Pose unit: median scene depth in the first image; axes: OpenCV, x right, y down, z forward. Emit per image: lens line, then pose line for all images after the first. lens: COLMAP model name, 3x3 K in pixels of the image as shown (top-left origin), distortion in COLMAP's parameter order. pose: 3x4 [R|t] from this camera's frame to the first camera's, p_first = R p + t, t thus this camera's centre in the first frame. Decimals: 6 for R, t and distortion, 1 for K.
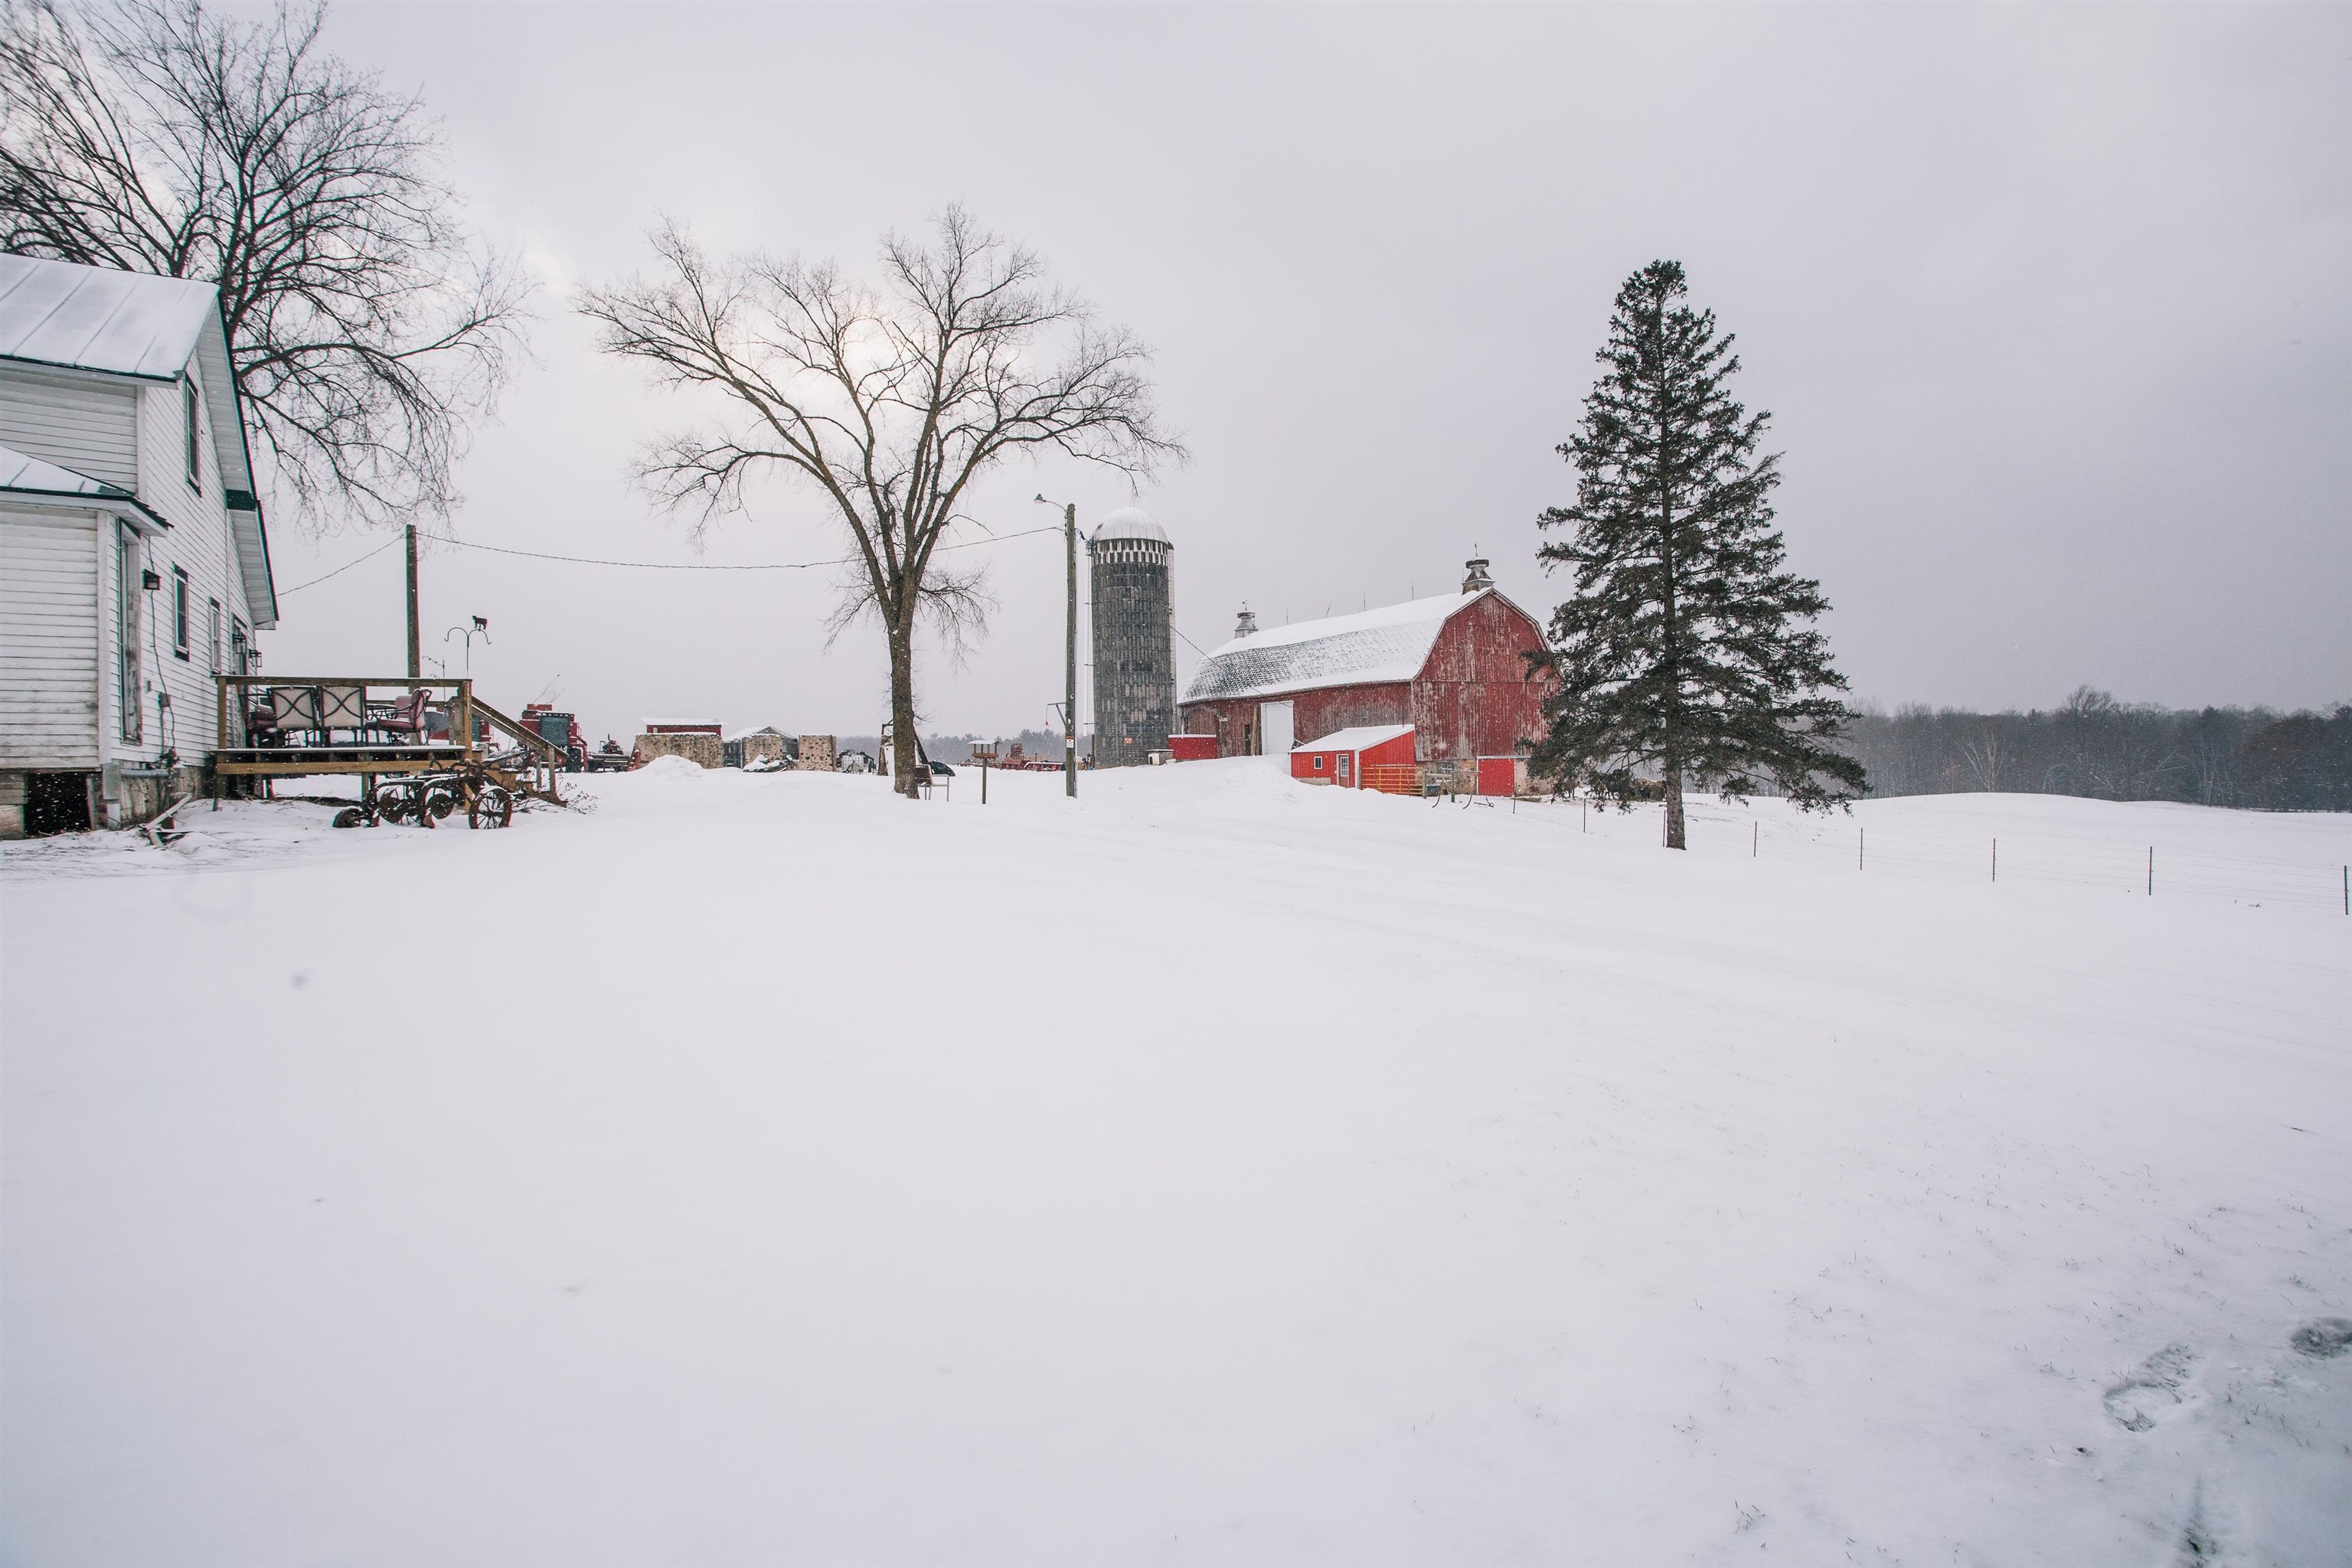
lens RADIAL K [[1145.6, 0, 1173.2], [0, 1145.6, 774.7], [0, 0, 1]] dist [-0.083472, 0.040647]
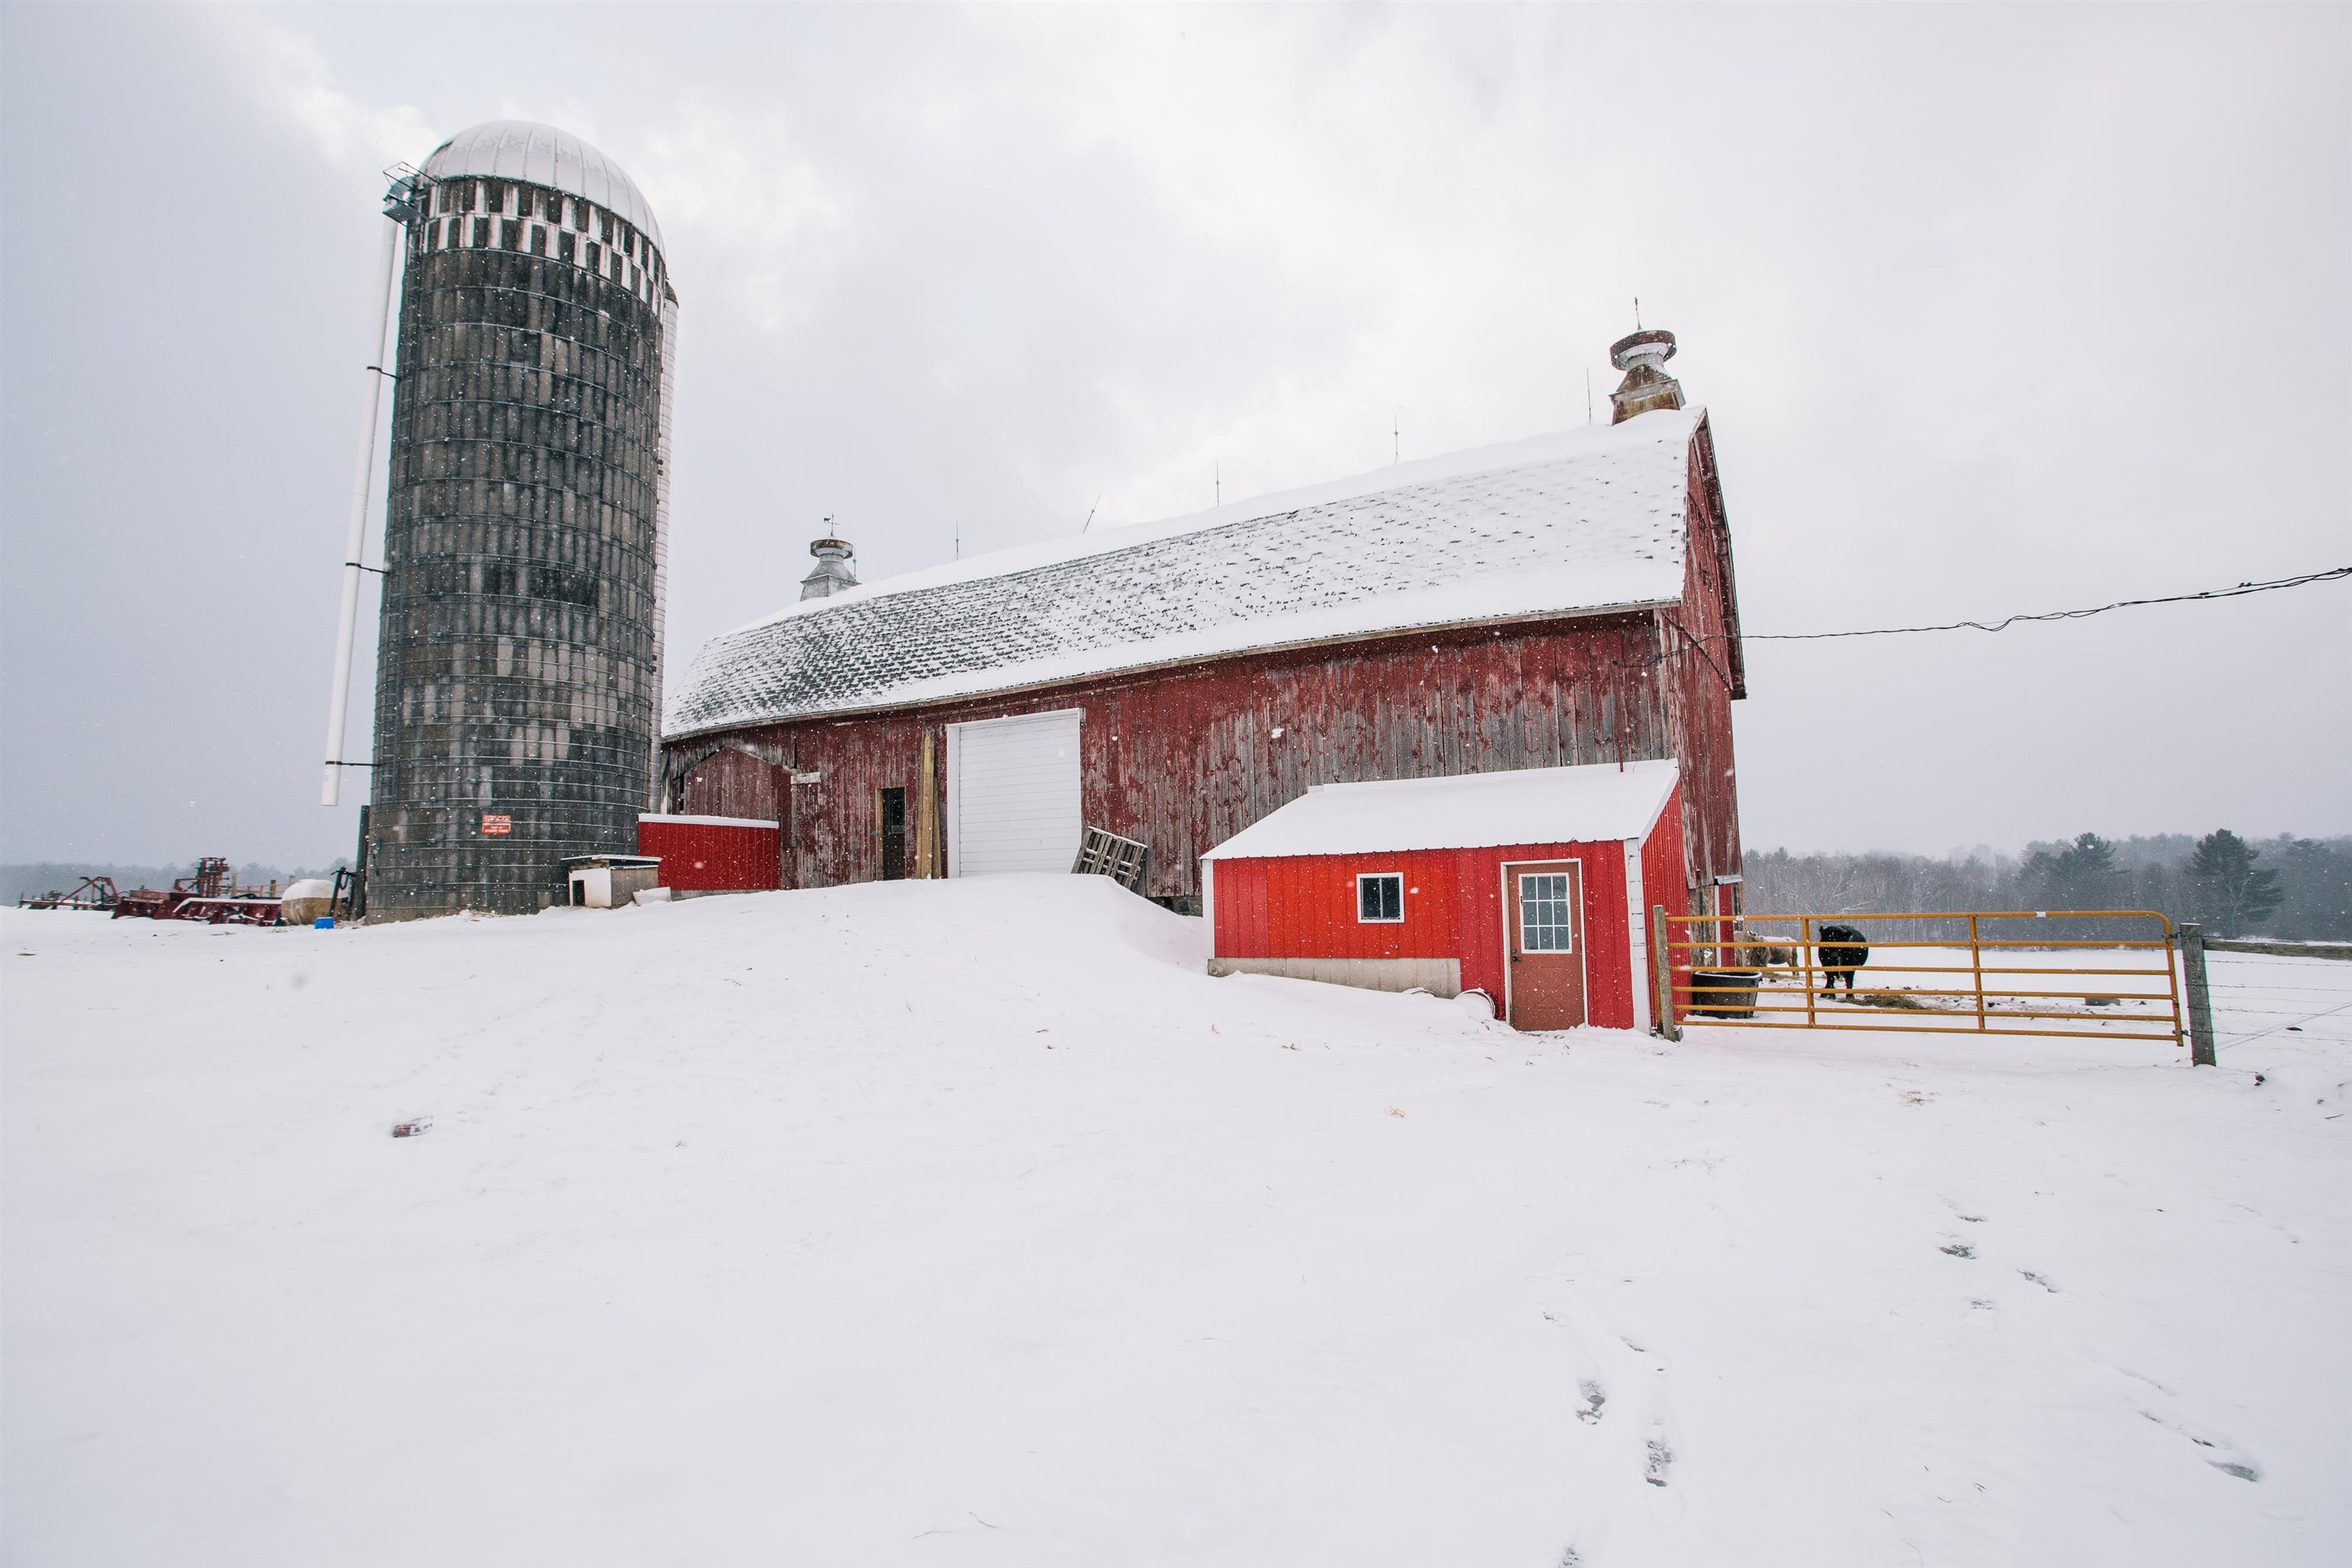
lens RADIAL K [[1145.6, 0, 1173.2], [0, 1145.6, 774.7], [0, 0, 1]] dist [-0.083472, 0.040647]
pose [[0.873717, 0.050779, 0.483778, -0.026948], [0.008842, 0.992714, -0.120168, -0.006359], [-0.486355, 0.109271, 0.866902, 0.663880]]
